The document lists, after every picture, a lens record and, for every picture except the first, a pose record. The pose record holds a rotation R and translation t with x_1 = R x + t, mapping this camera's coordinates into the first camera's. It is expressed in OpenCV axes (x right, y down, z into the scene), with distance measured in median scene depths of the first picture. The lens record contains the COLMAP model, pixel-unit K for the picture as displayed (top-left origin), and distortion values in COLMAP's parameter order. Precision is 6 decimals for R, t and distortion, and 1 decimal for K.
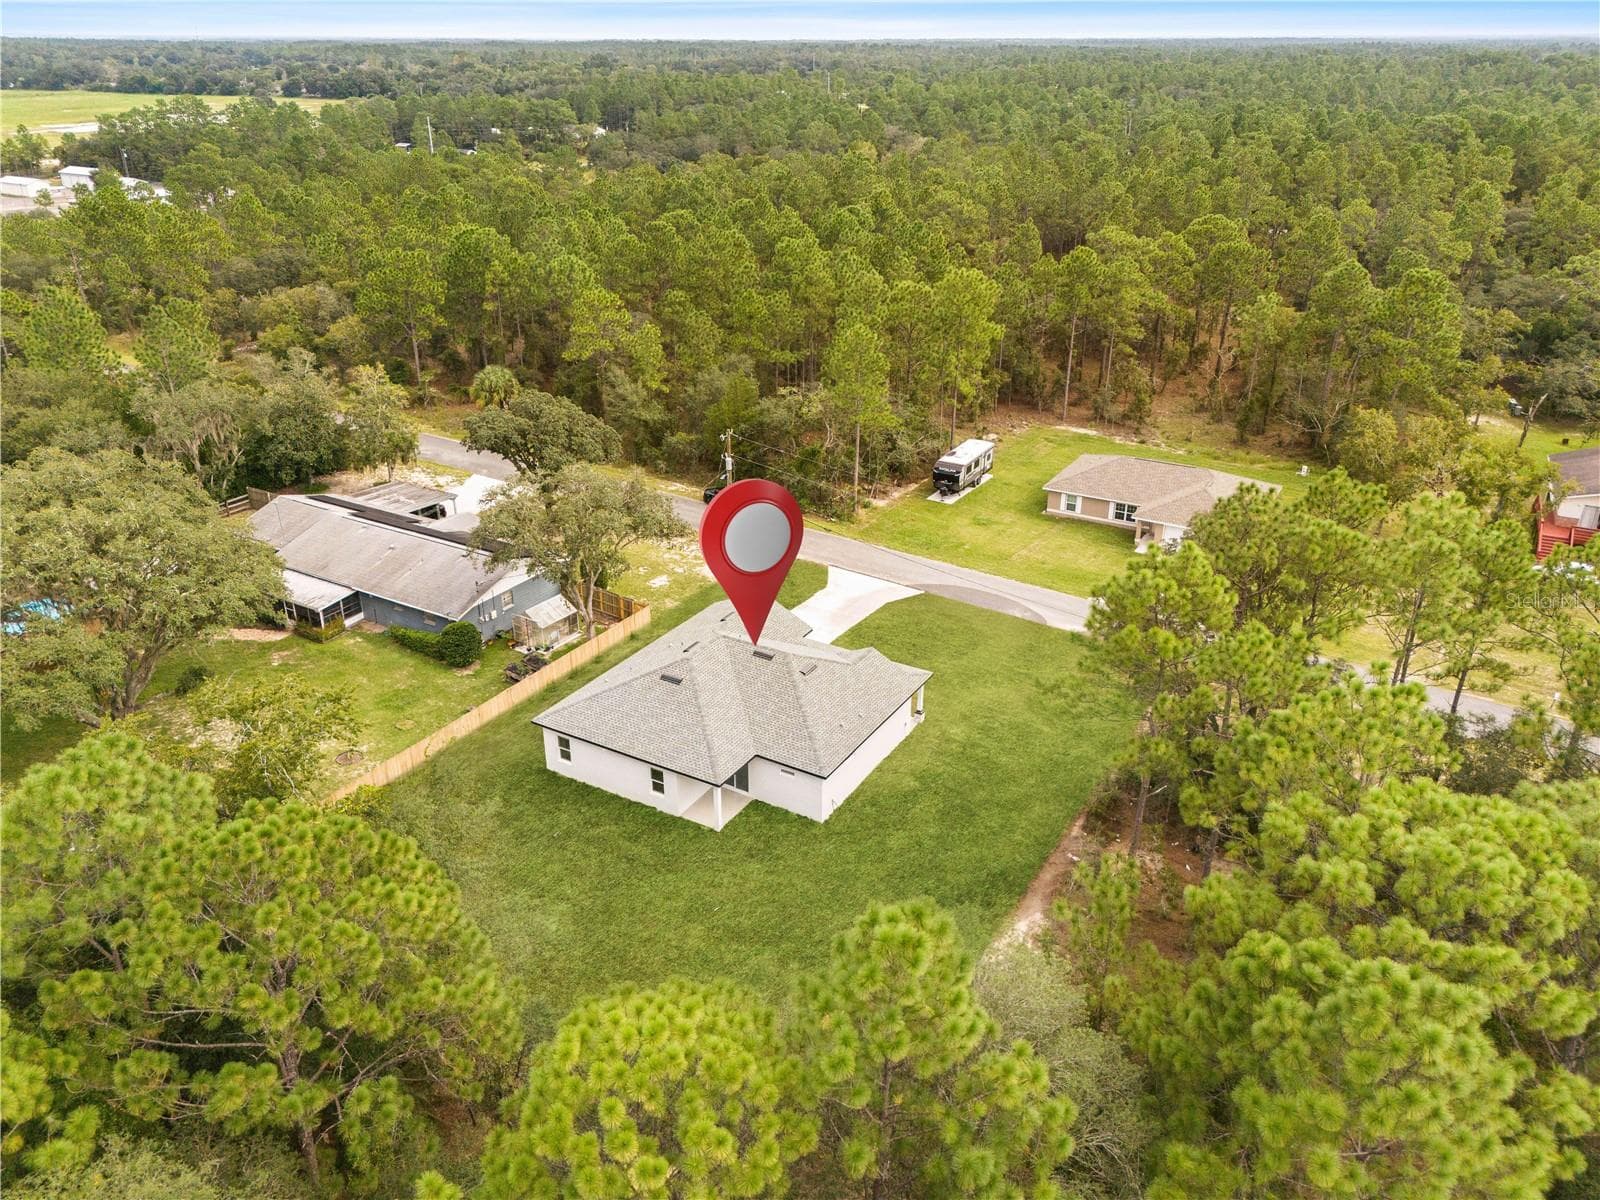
lens RADIAL K [[1217.4, 0, 800.0], [0, 1217.4, 600.0], [0, 0, 1]] dist [0.131895, -0.002164]
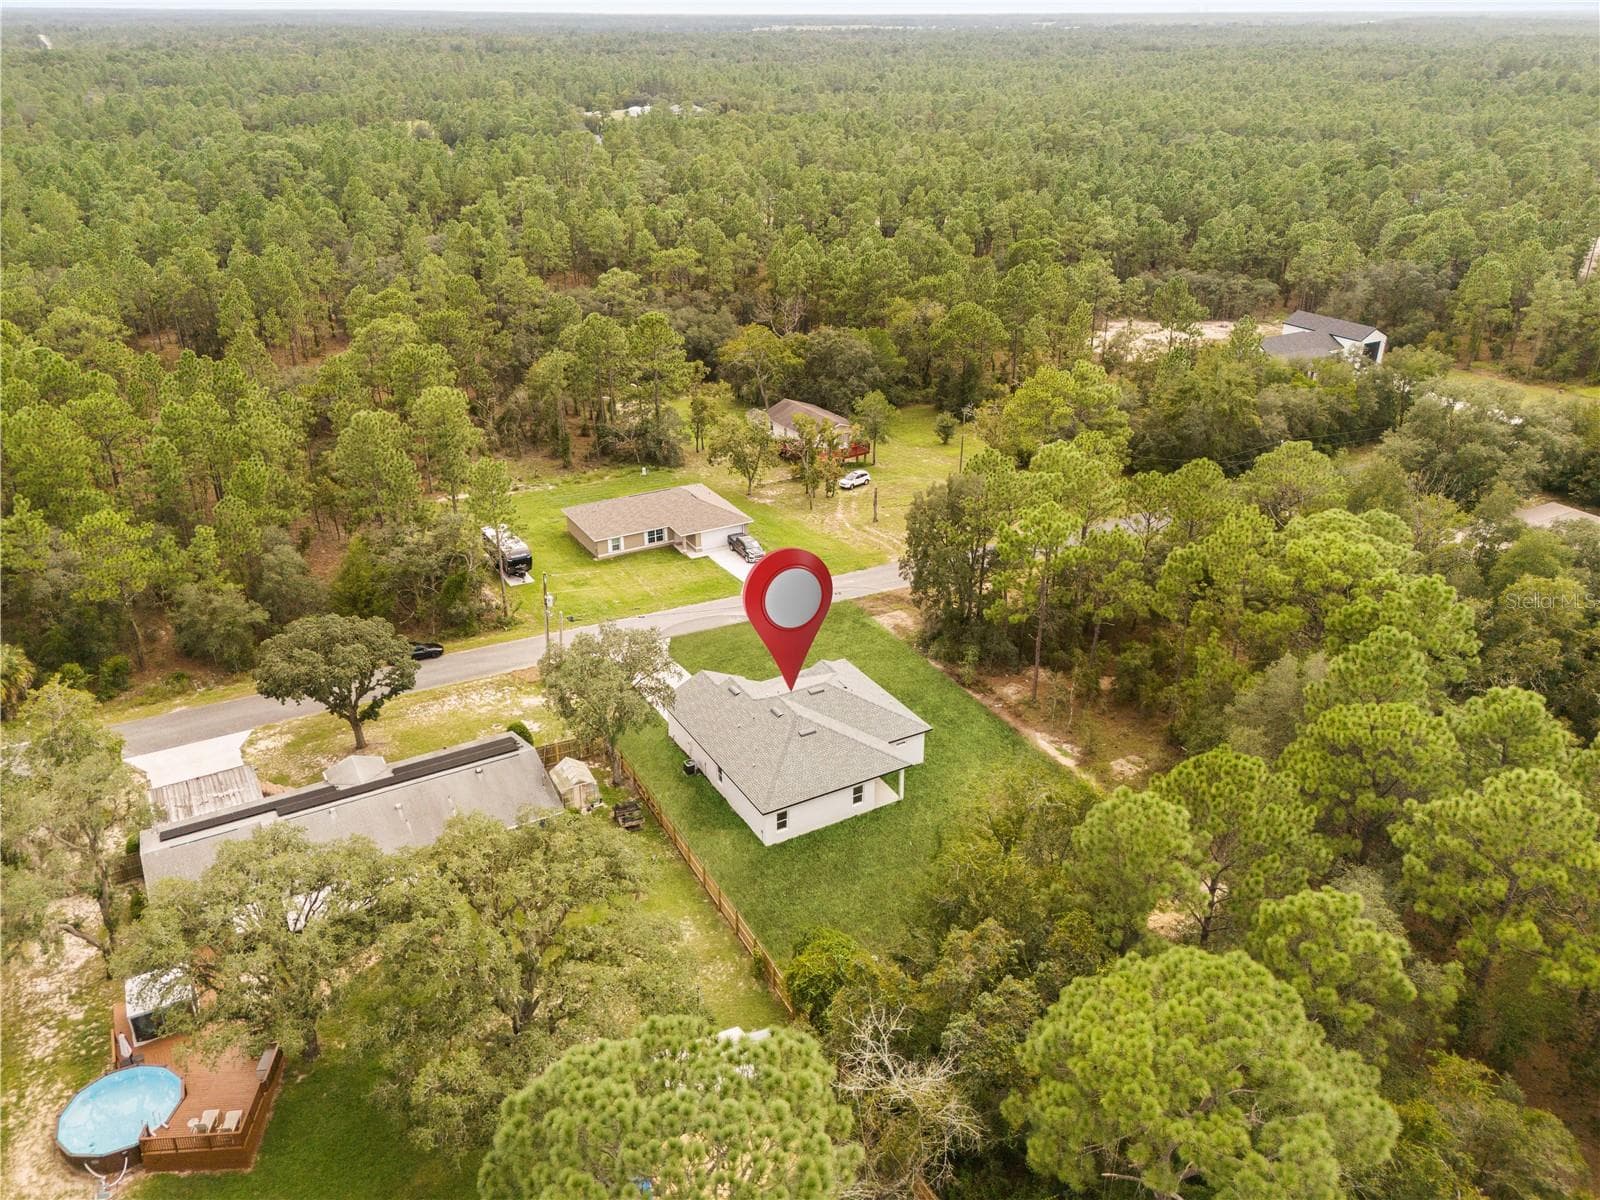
lens RADIAL K [[1185.5, 0, 800.0], [0, 1185.5, 600.0], [0, 0, 1]] dist [0.066537, -0.056330]
pose [[0.515611, -0.370941, 0.772366, -0.803223], [0.378572, 0.907297, 0.183019, -0.226191], [-0.768654, 0.198030, 0.608240, 0.180471]]
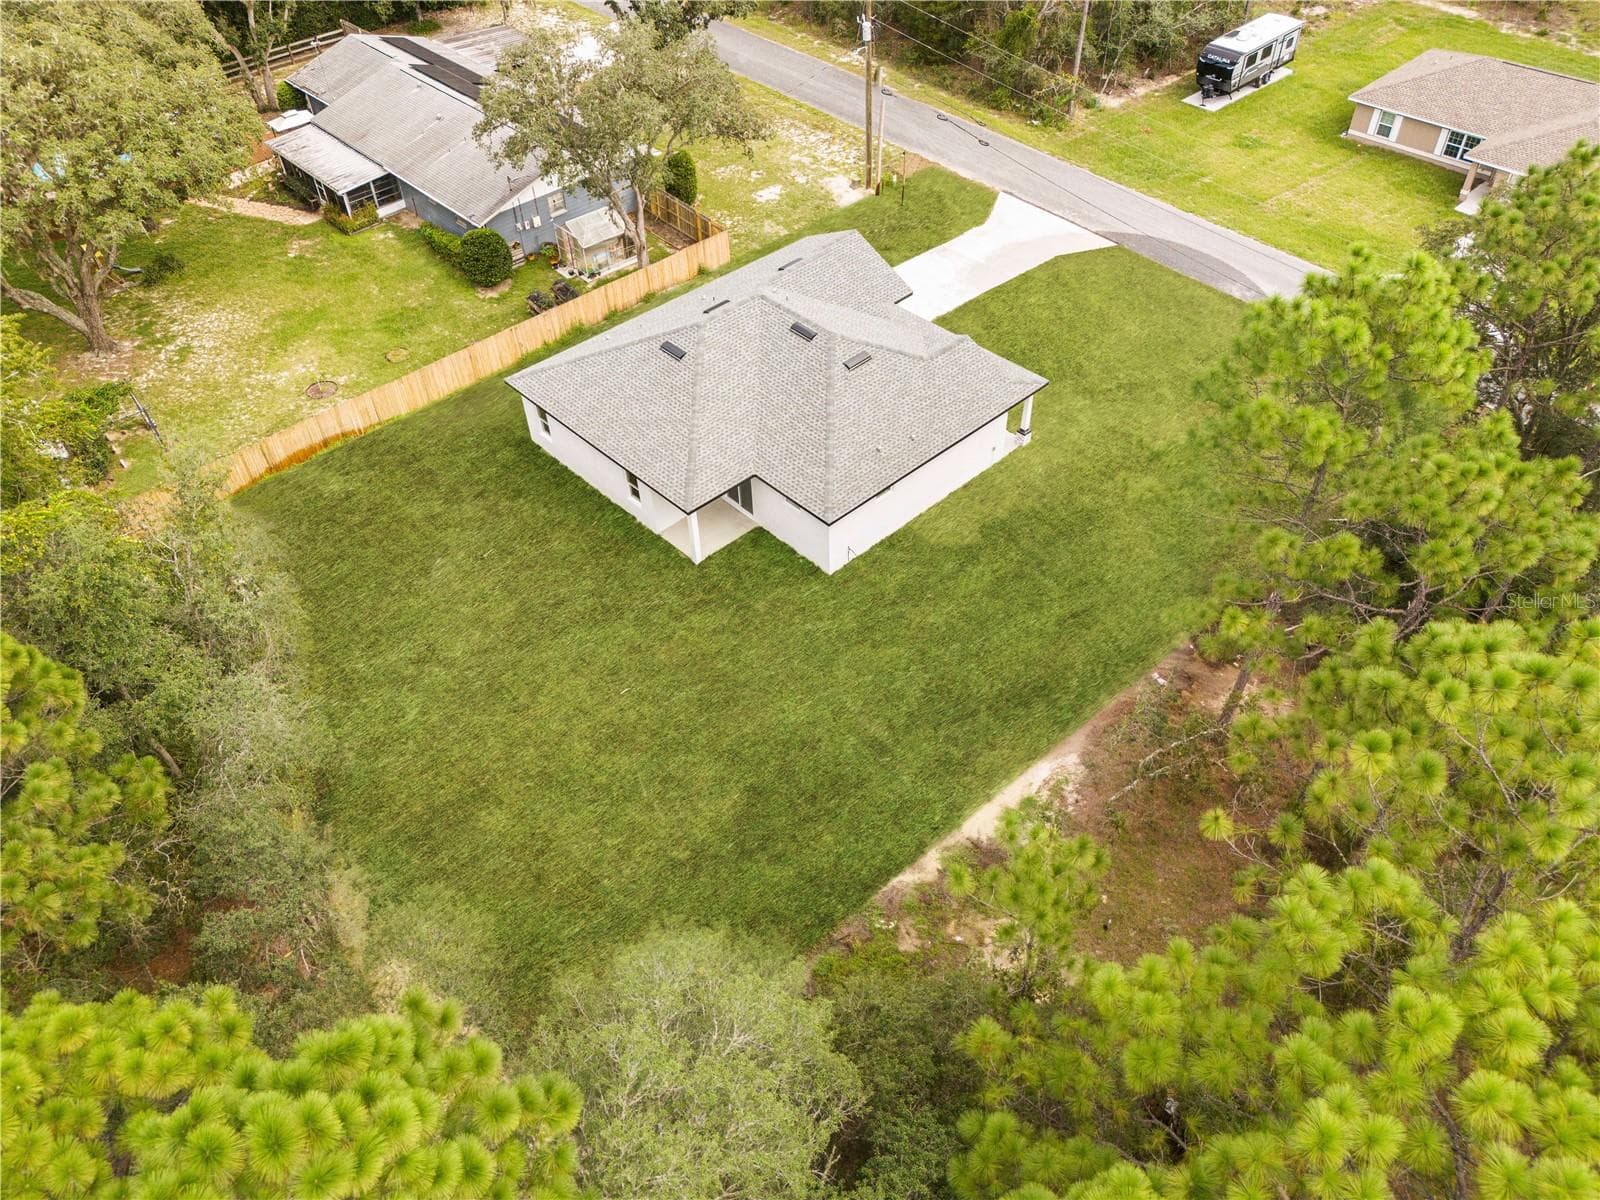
lens RADIAL K [[1185.5, 0, 800.0], [0, 1185.5, 600.0], [0, 0, 1]] dist [0.066537, -0.056330]
pose [[0.959057, 0.176225, -0.221709, 0.129828], [-0.091582, 0.933745, 0.346024, -0.042678], [0.267998, -0.311552, 0.911654, 0.255512]]
